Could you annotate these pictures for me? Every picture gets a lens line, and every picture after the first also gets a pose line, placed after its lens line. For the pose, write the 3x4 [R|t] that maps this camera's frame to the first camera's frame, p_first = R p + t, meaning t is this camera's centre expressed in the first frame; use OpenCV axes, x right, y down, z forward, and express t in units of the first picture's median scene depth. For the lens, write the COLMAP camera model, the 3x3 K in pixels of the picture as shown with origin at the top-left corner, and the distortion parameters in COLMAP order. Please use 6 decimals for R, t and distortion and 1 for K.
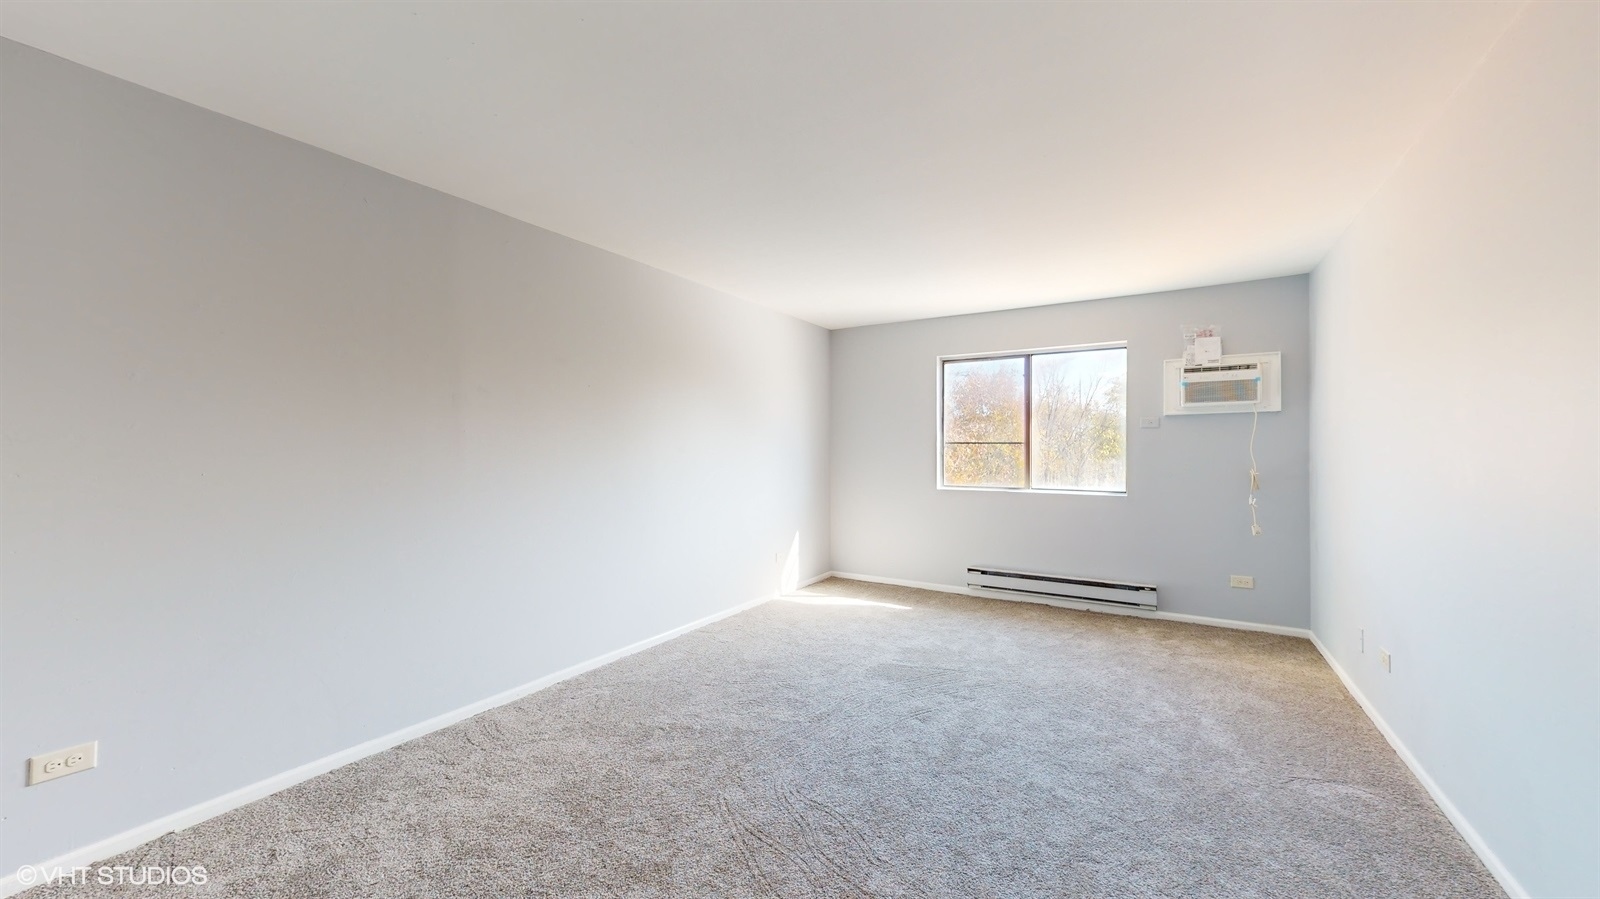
lens RADIAL K [[590.0, 0, 803.0], [0, 590.0, 446.2], [0, 0, 1]] dist [0.000759, -0.000188]
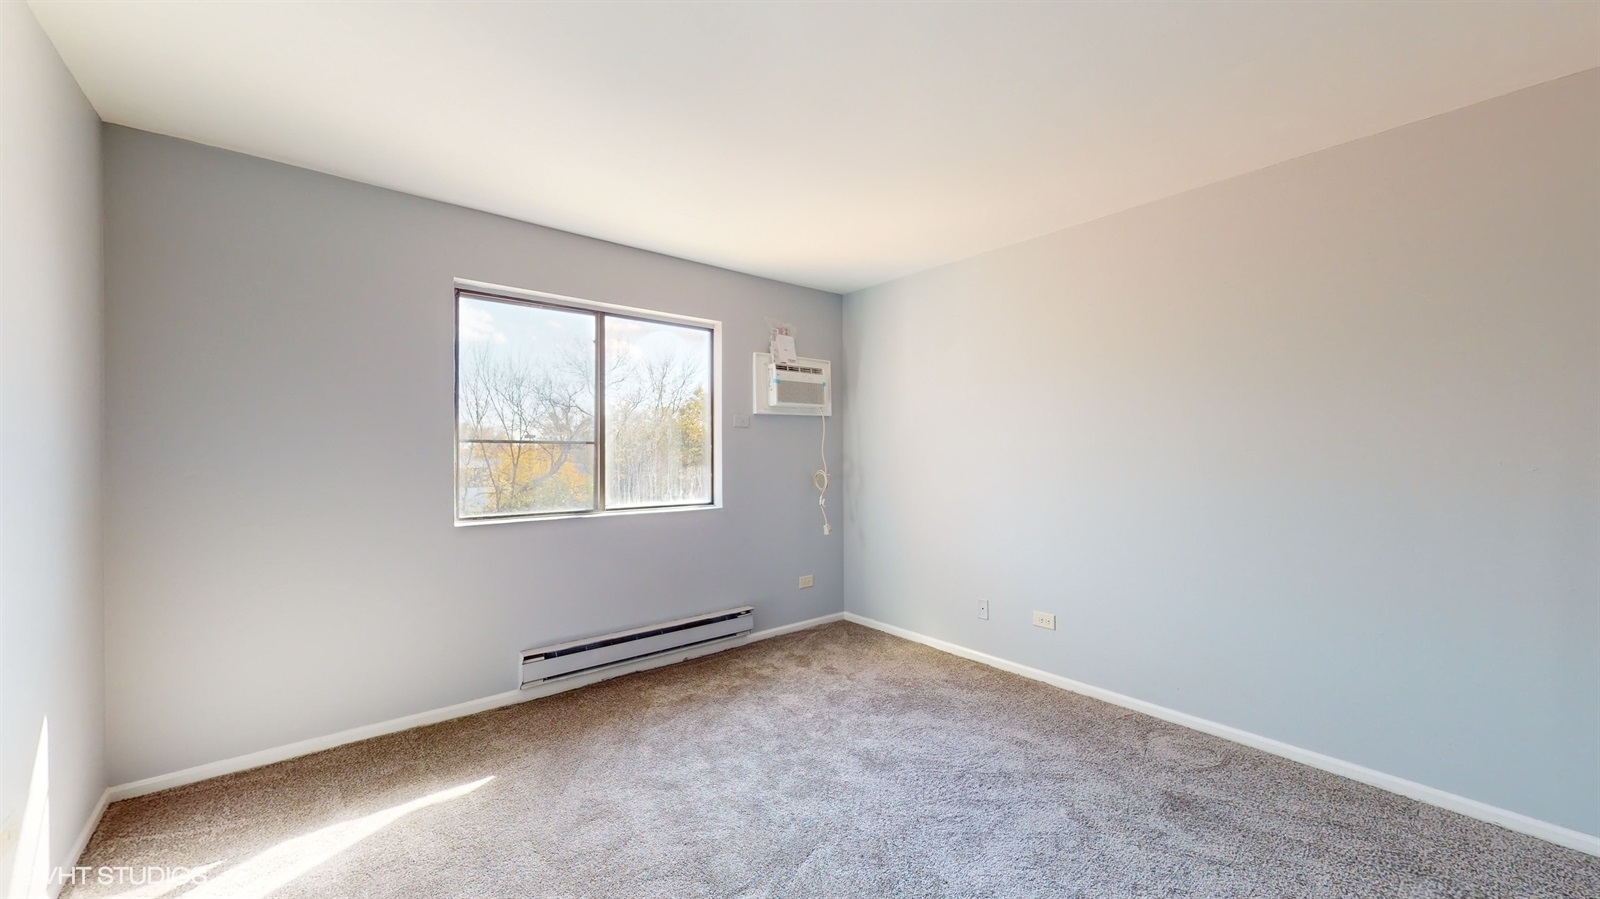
lens RADIAL K [[590.0, 0, 799.2], [0, 590.0, 452.9], [0, 0, 1]] dist [0.000759, -0.000188]
pose [[0.330635, -0.002637, 0.943755, -0.226050], [-0.002488, 0.999990, 0.003666, 0.003559], [-0.943755, -0.003560, 0.330626, 0.693137]]
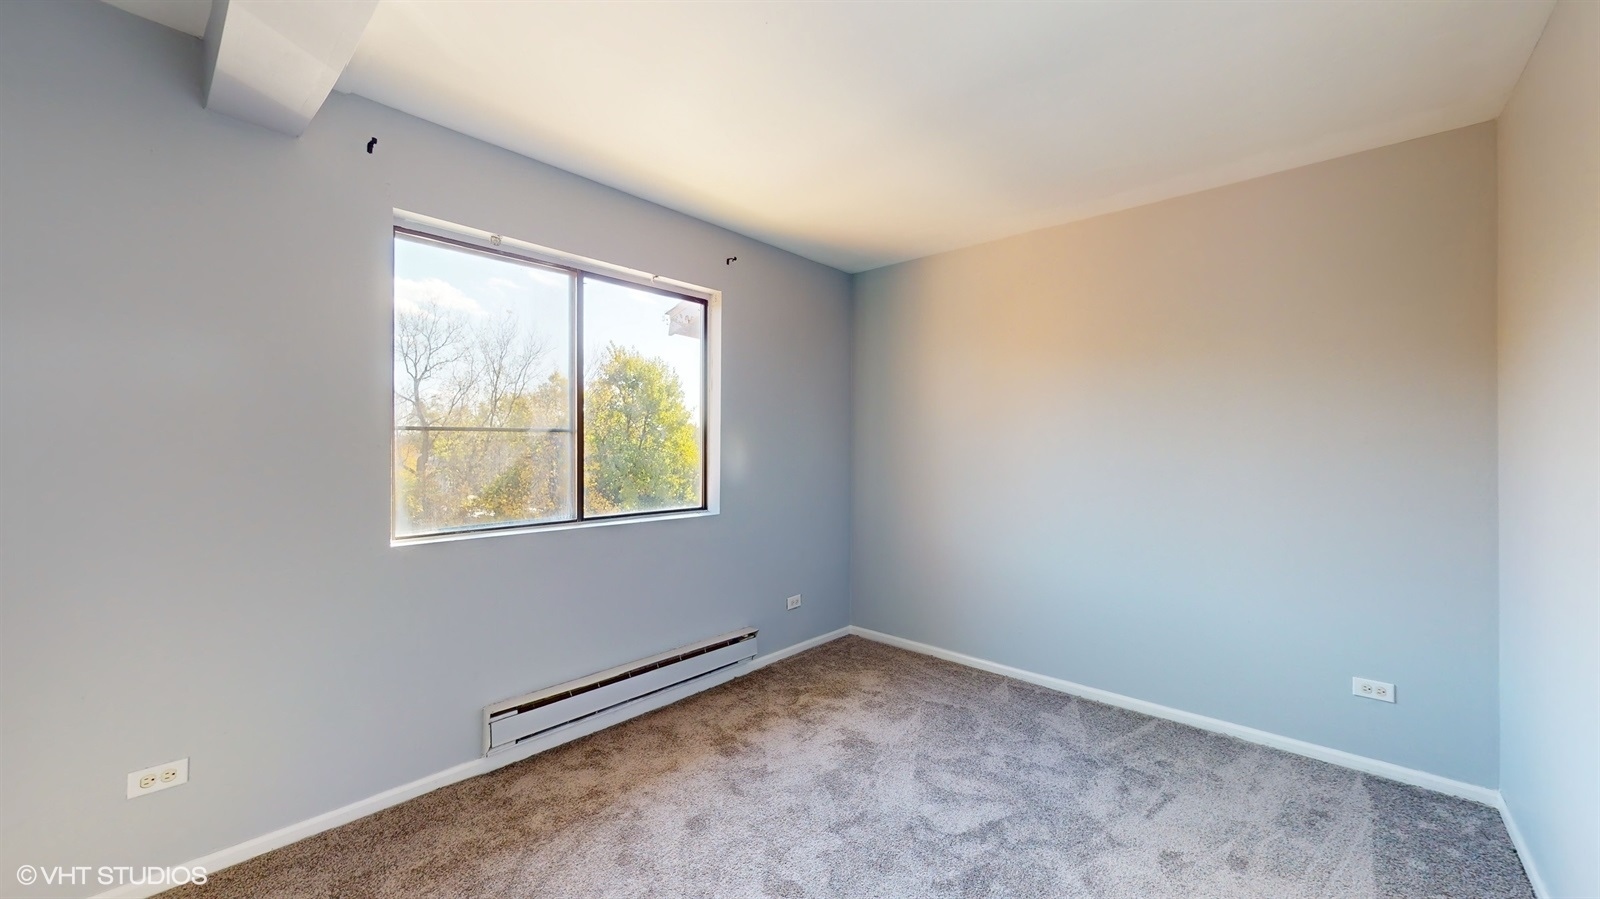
lens RADIAL K [[590.0, 0, 808.4], [0, 590.0, 462.3], [0, 0, 1]] dist [0.000759, -0.000188]
pose [[0.175644, -0.028458, 0.984042, -0.141014], [-0.010431, 0.999472, 0.030766, 0.000197], [-0.984398, -0.015668, 0.175255, 0.866375]]
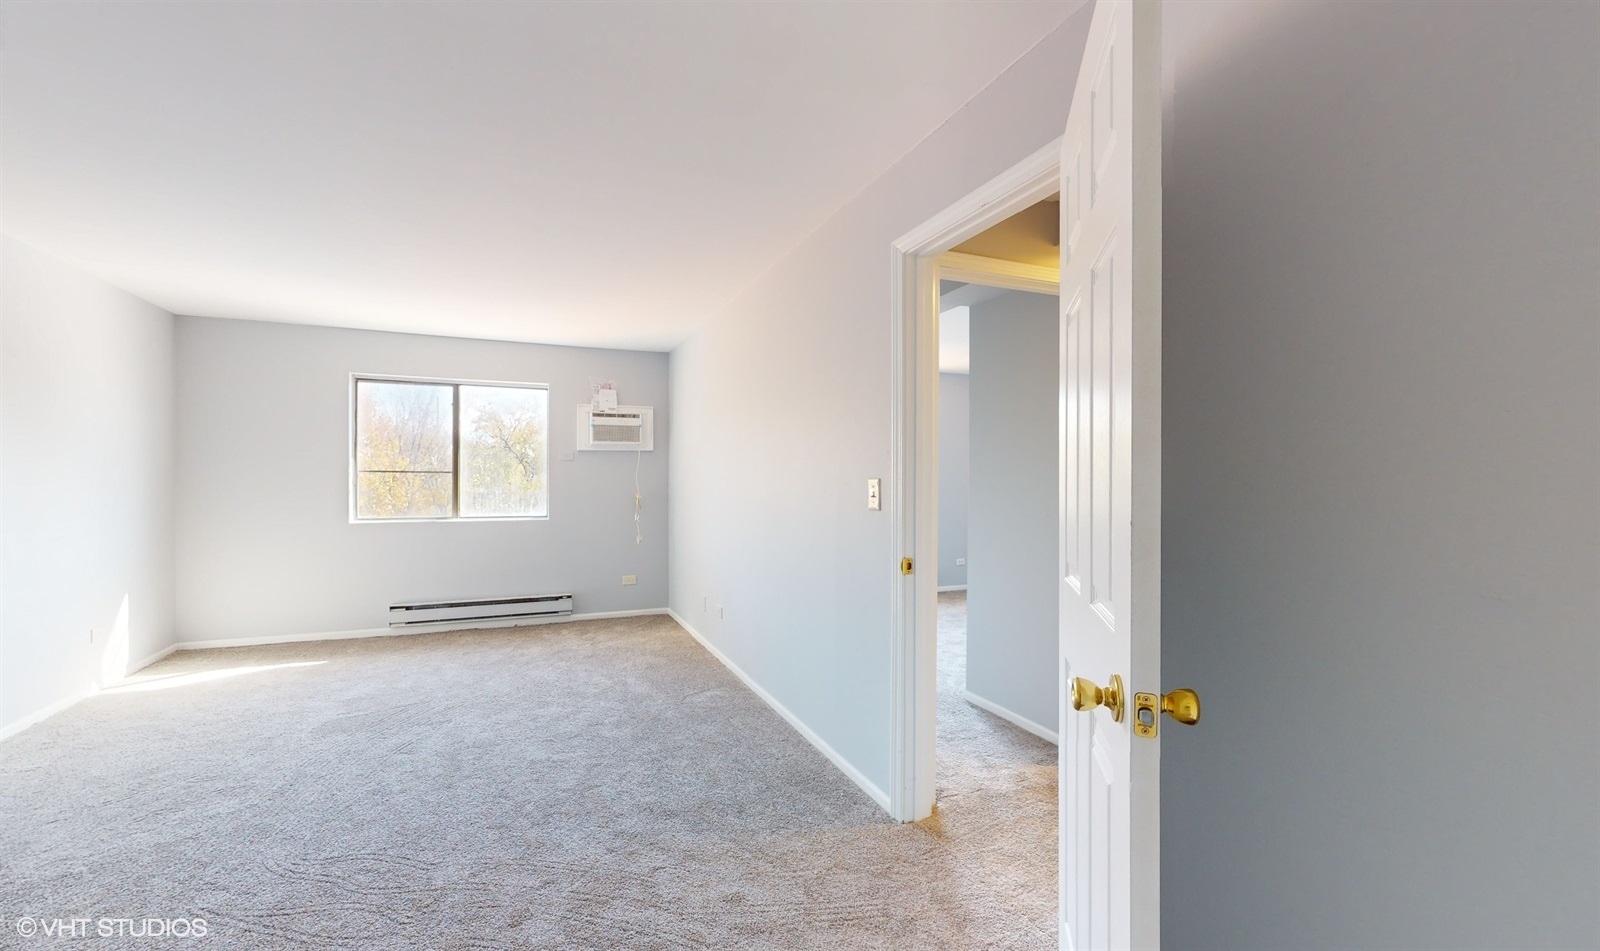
lens RADIAL K [[623.0, 0, 753.4], [0, 623.0, 482.6], [0, 0, 1]] dist [0.002709, -0.000816]
pose [[0.613912, -0.003431, 0.789367, -0.179952], [-0.006224, 0.999938, 0.009187, -0.000765], [-0.789350, -0.010553, 0.613853, -0.062975]]
